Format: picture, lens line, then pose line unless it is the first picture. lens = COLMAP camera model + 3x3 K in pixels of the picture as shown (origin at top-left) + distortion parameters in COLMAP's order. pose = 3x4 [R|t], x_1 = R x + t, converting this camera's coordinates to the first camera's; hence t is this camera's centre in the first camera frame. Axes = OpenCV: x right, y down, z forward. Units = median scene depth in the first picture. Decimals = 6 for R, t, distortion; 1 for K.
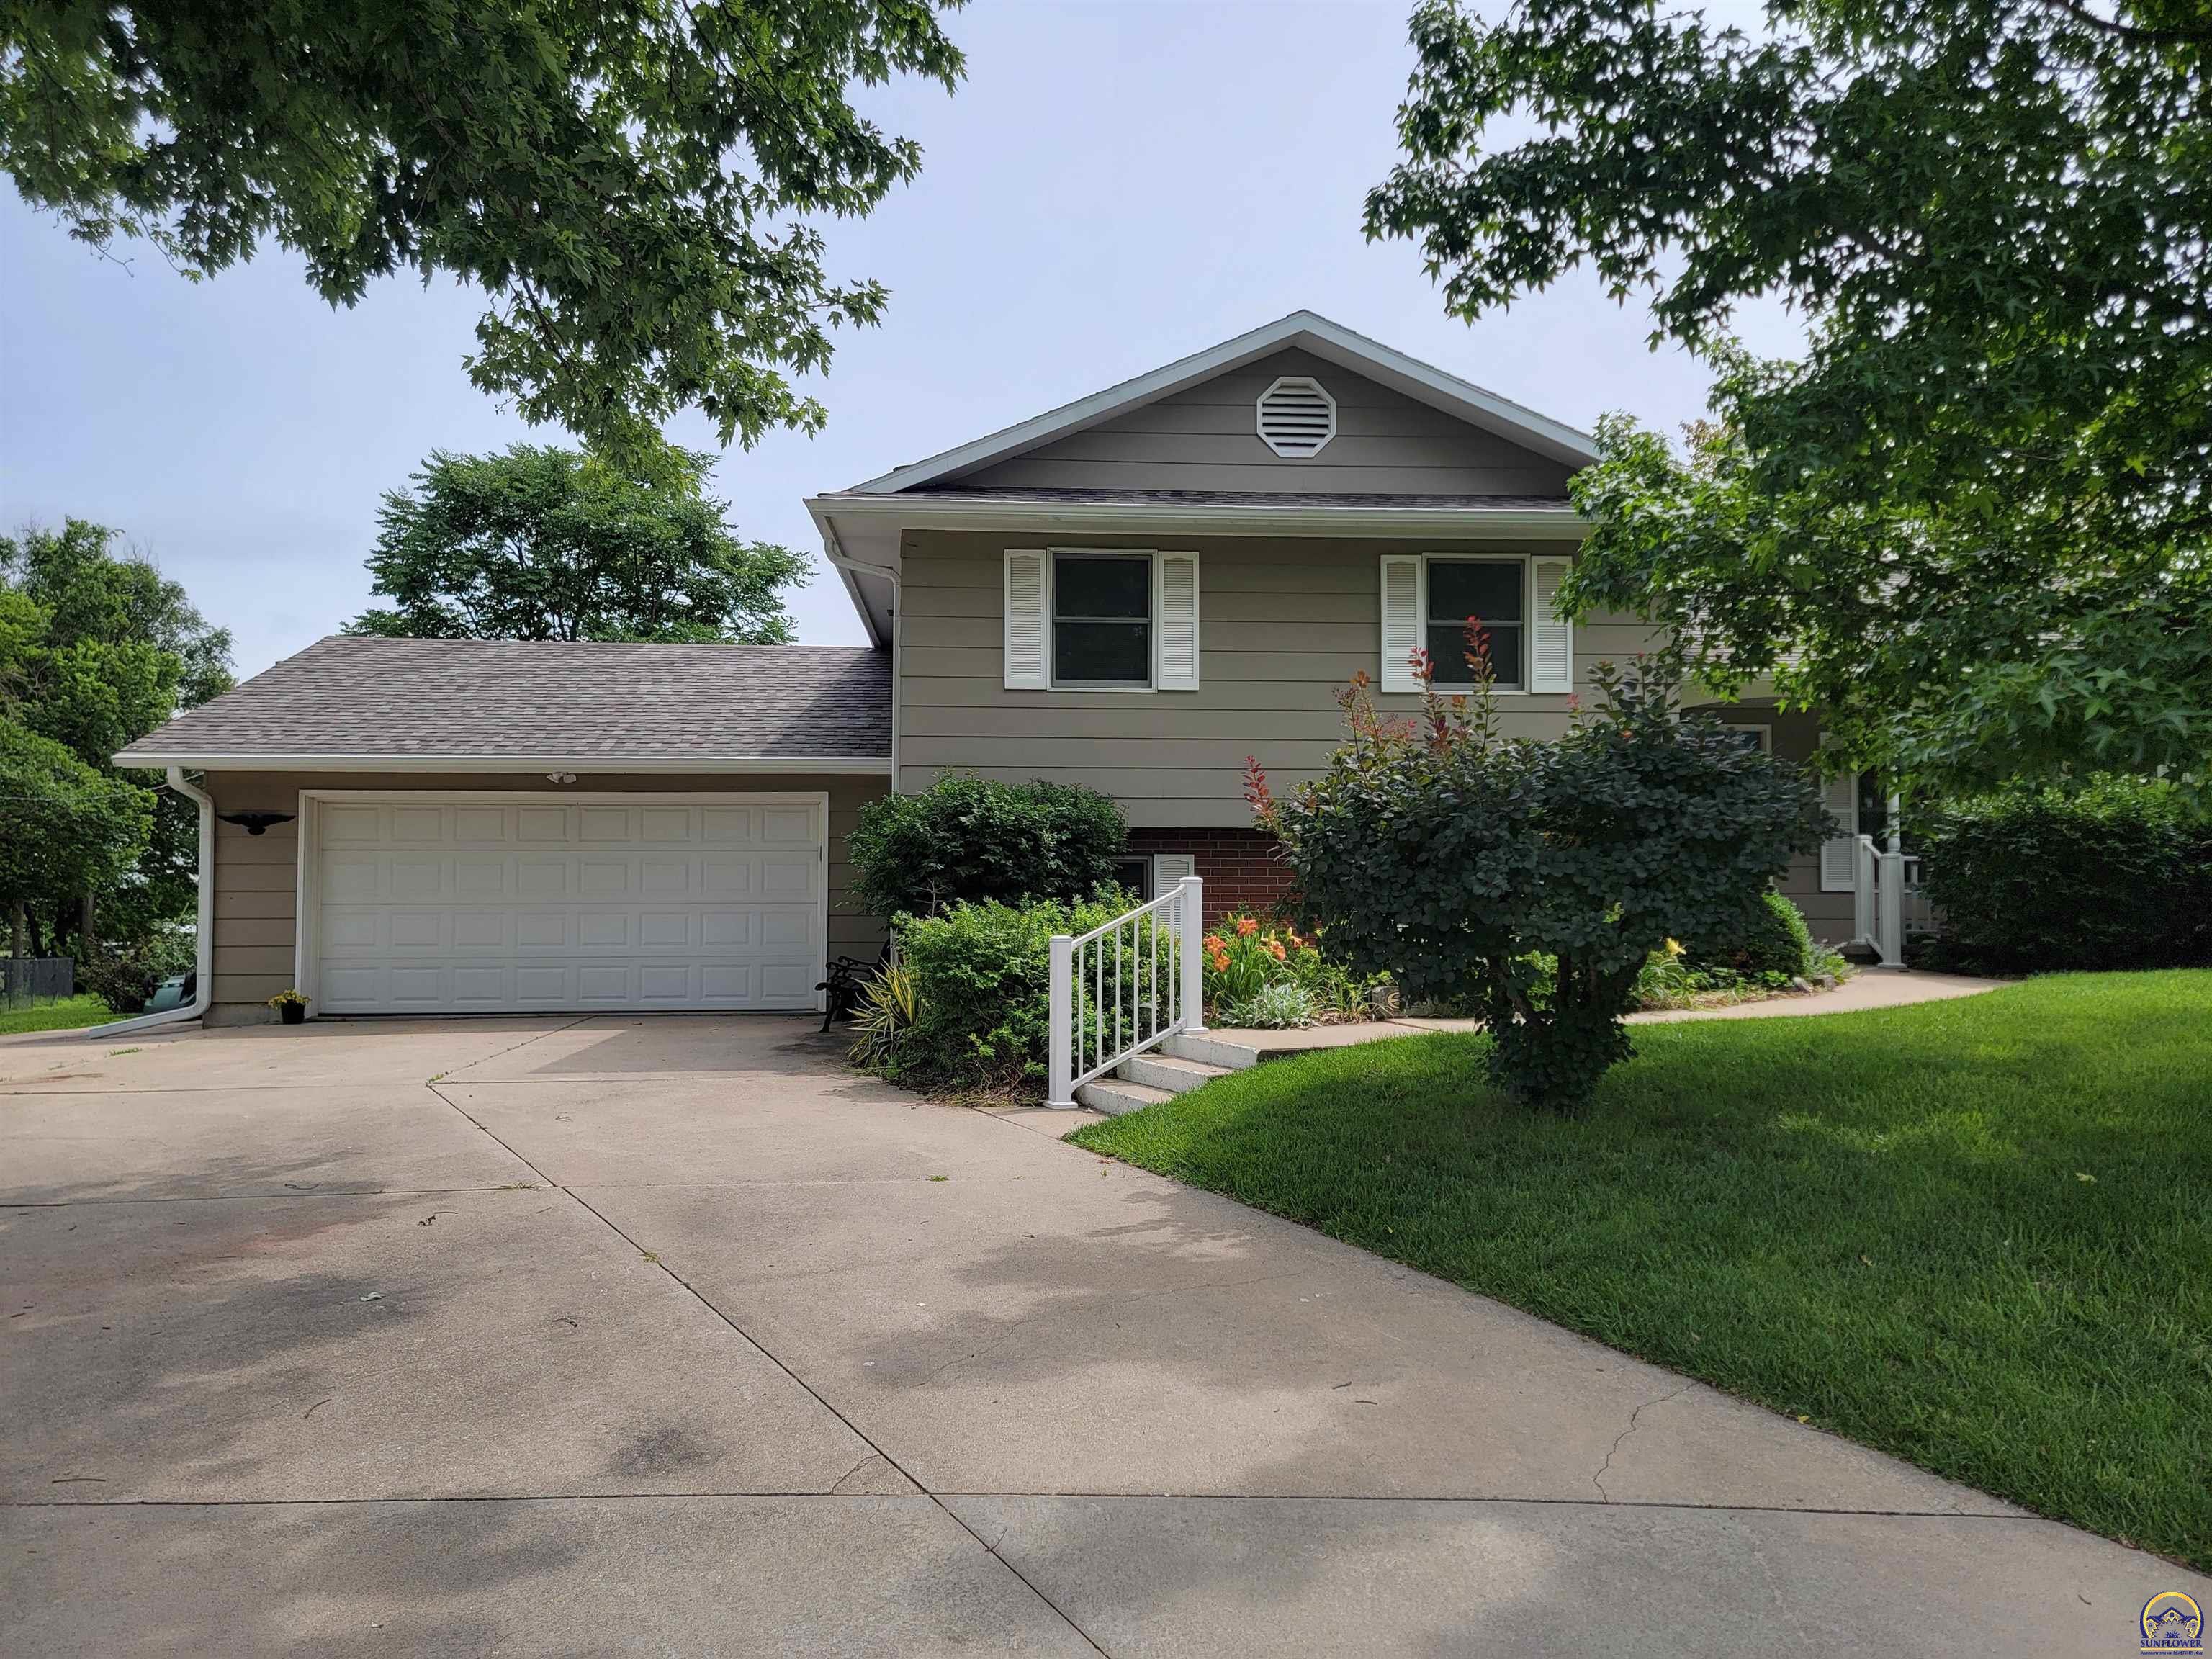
lens RADIAL K [[1516.4, 0, 1106.0], [0, 1516.4, 829.5], [0, 0, 1]] dist [0.067527, -0.044641]
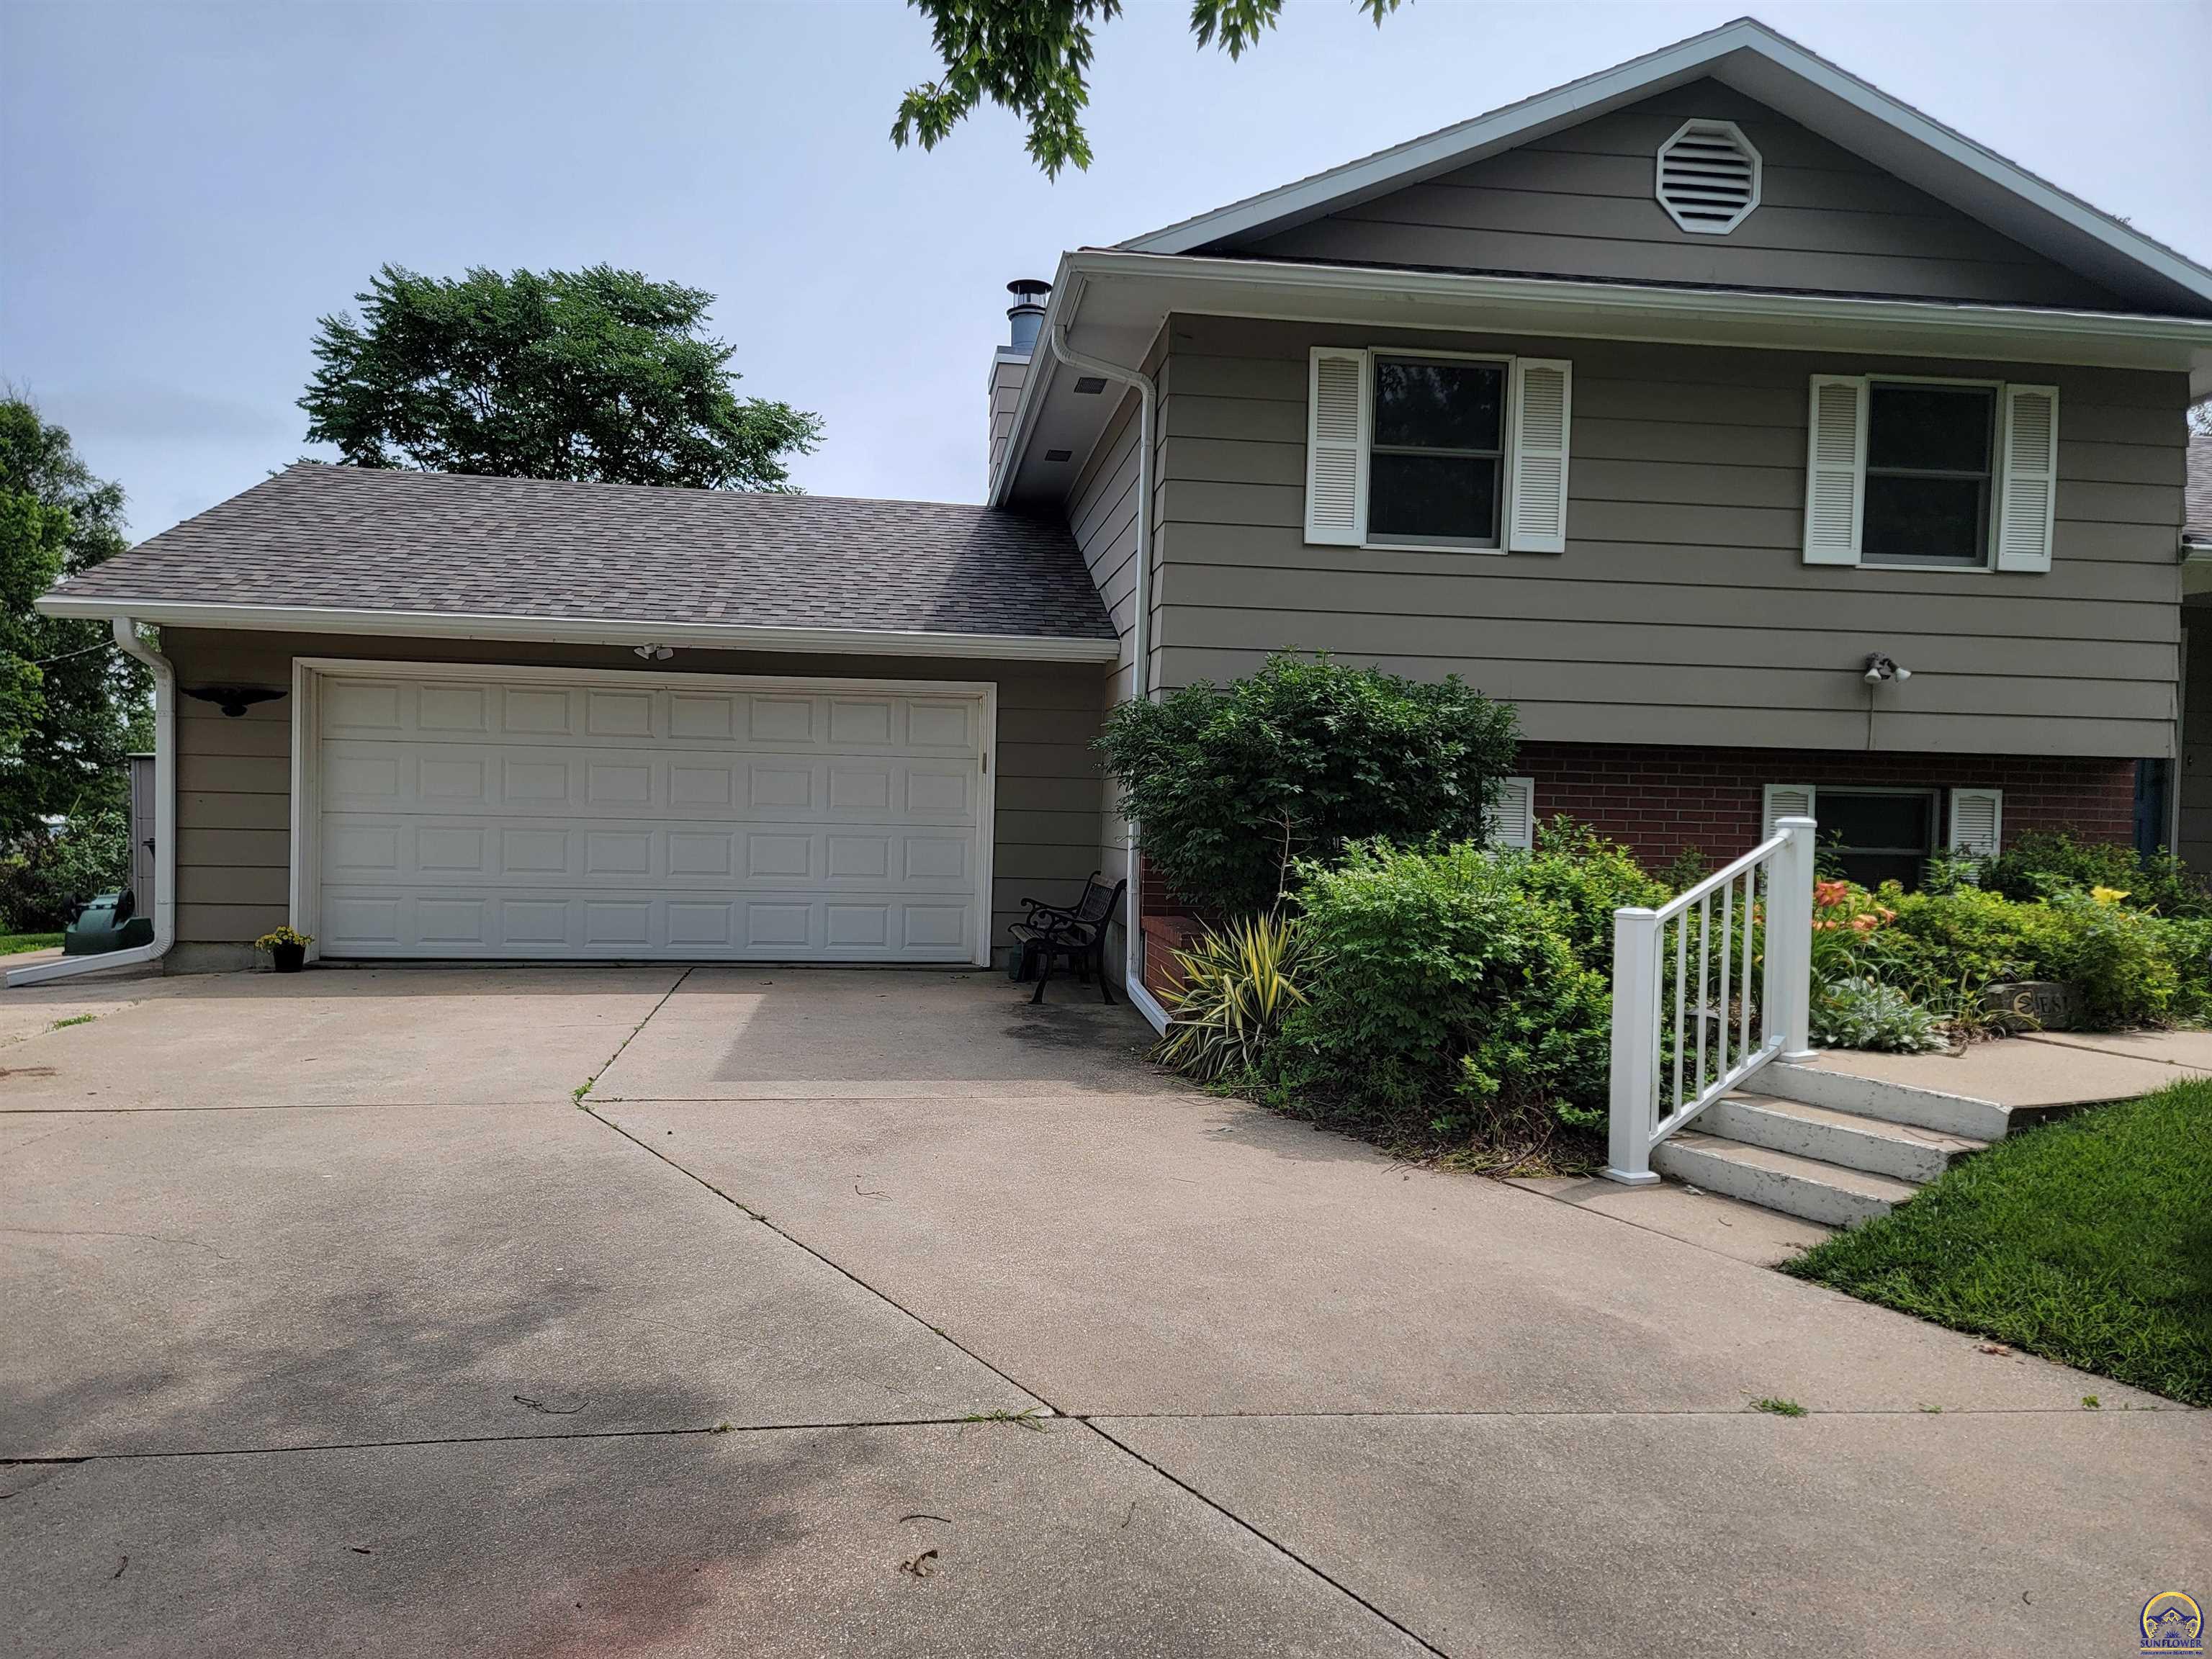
lens RADIAL K [[1541.7, 0, 1106.0], [0, 1541.7, 829.5], [0, 0, 1]] dist [0.078463, -0.057466]
pose [[0.998437, 0.024220, 0.050371, -0.170798], [-0.027048, 0.998050, 0.056250, 0.004184], [-0.048910, -0.057525, 0.997145, 0.225654]]
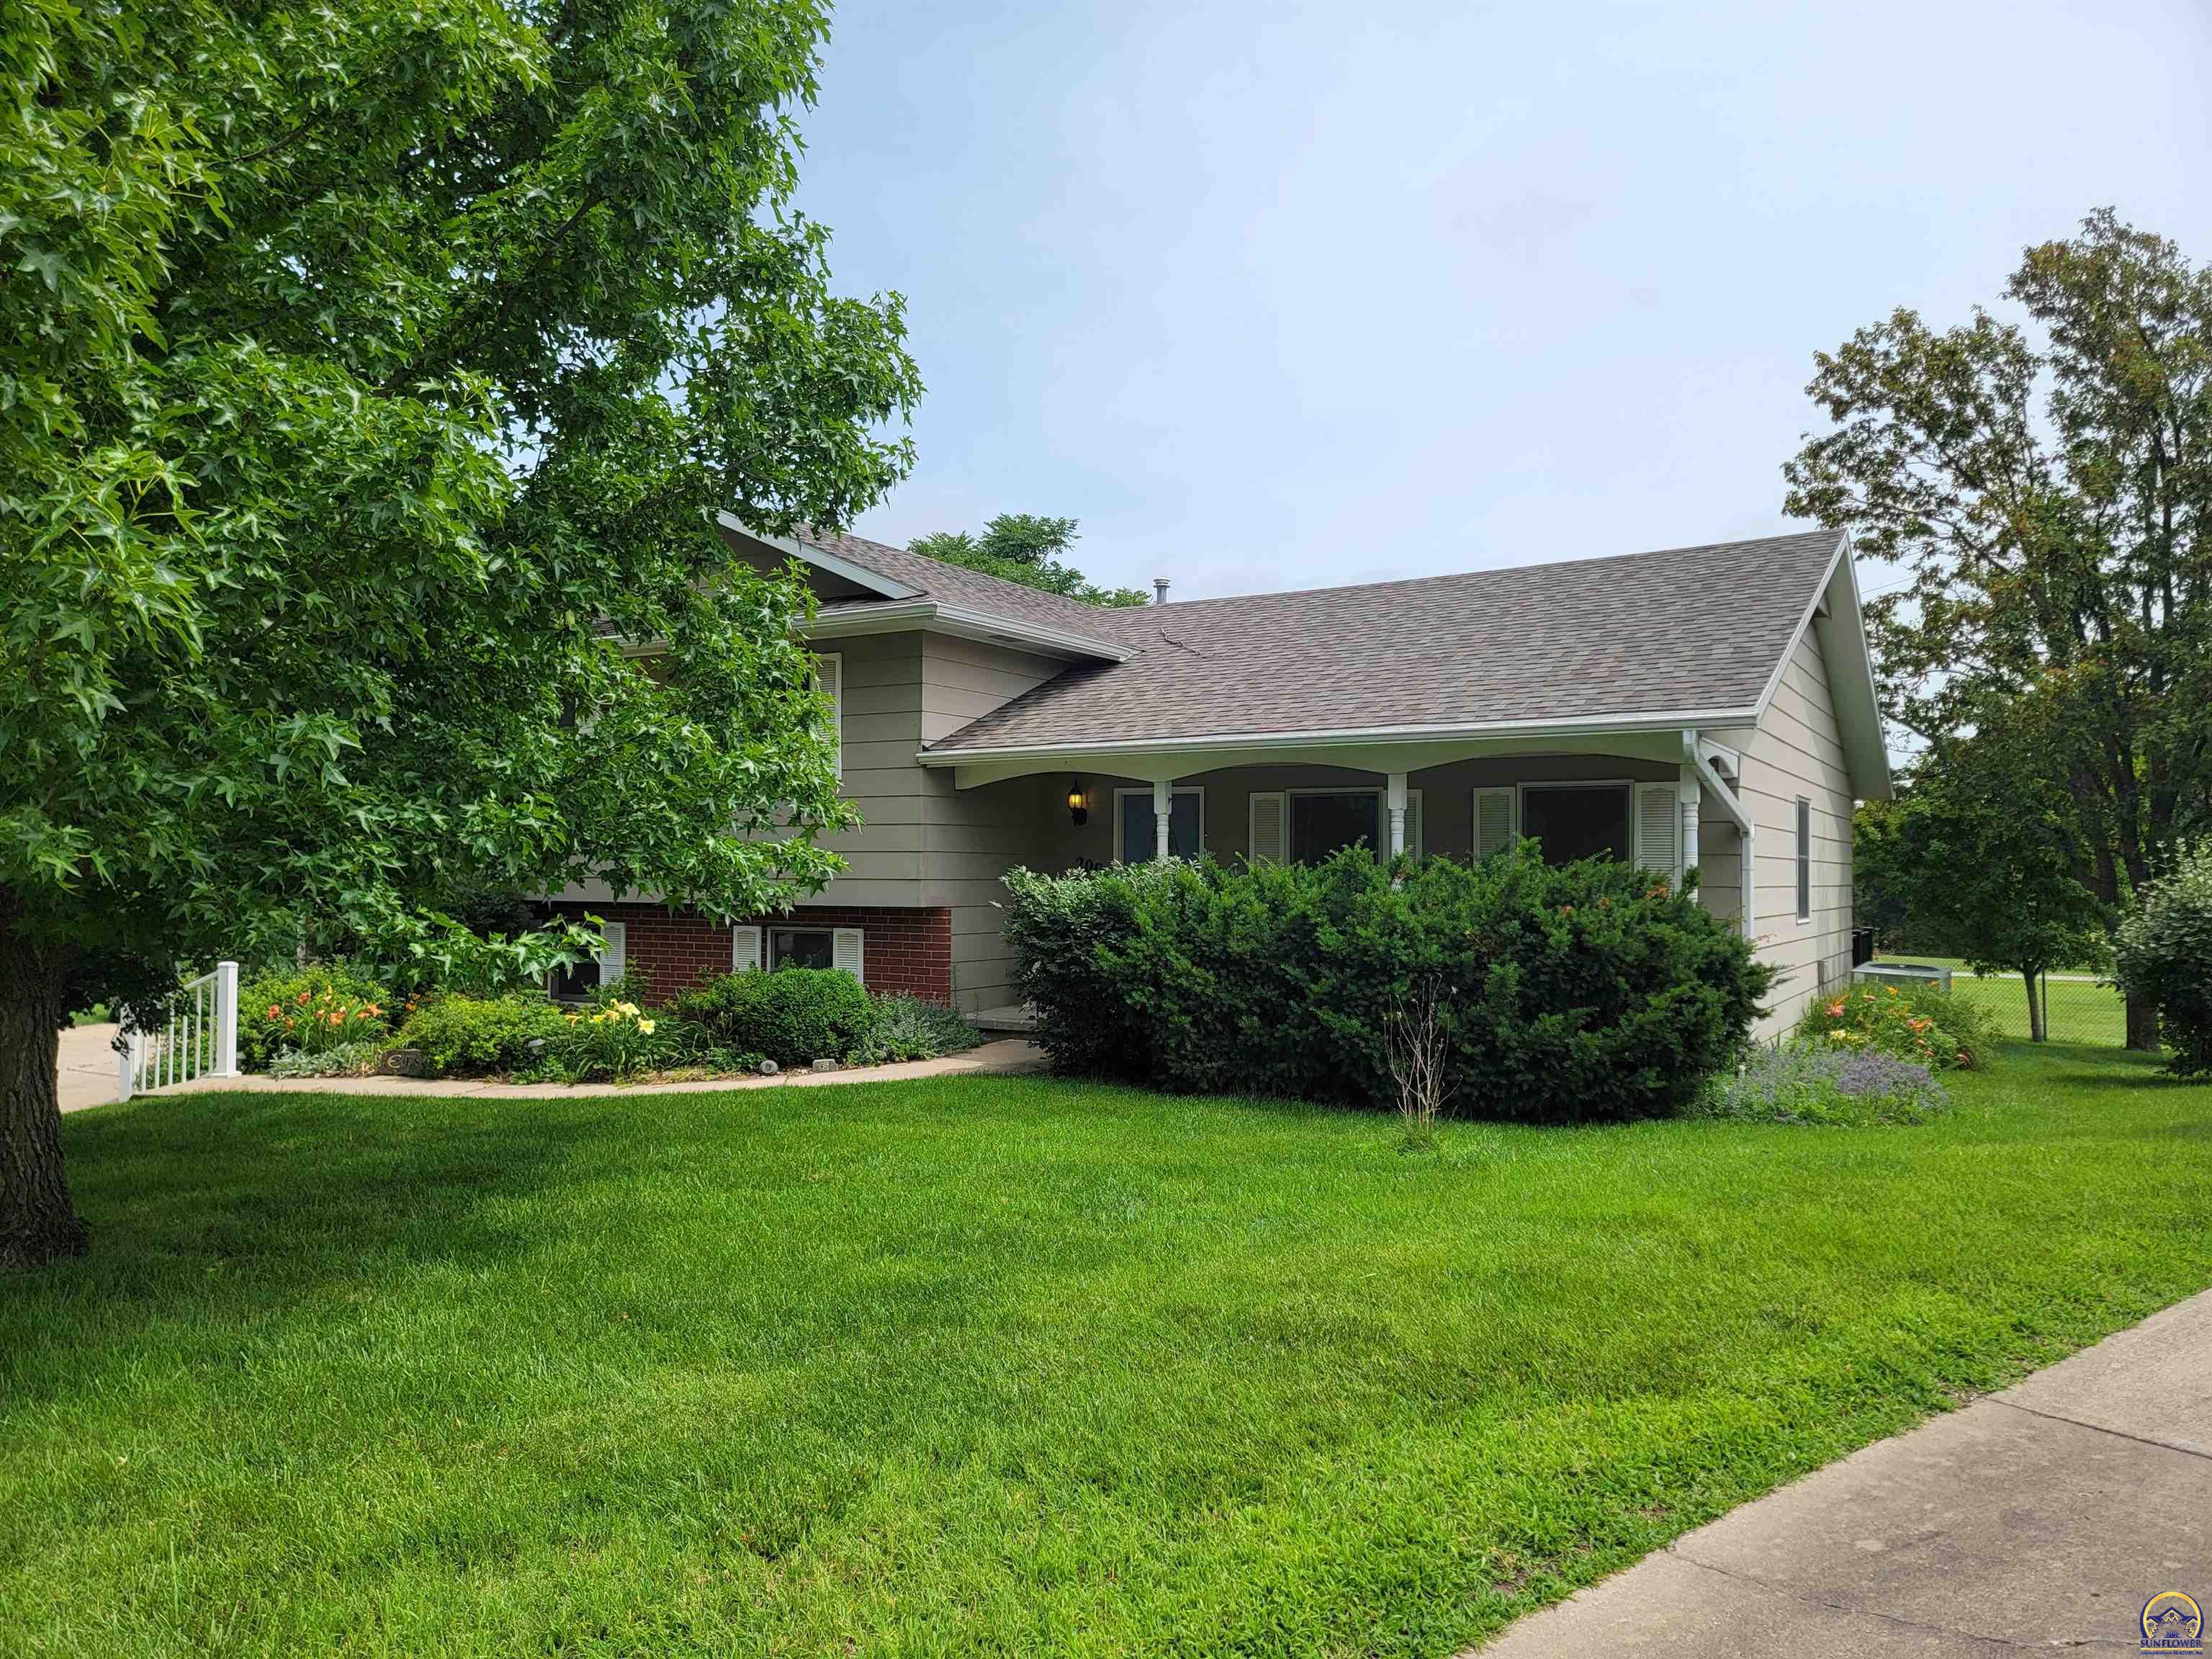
lens RADIAL K [[1545.4, 0, 1099.2], [0, 1545.4, 849.1], [0, 0, 1]] dist [0.062377, -0.003437]
pose [[0.806076, -0.005102, -0.591790, 0.990547], [0.021312, 0.999564, 0.020411, -0.053414], [0.591428, -0.029065, 0.805834, 0.204870]]
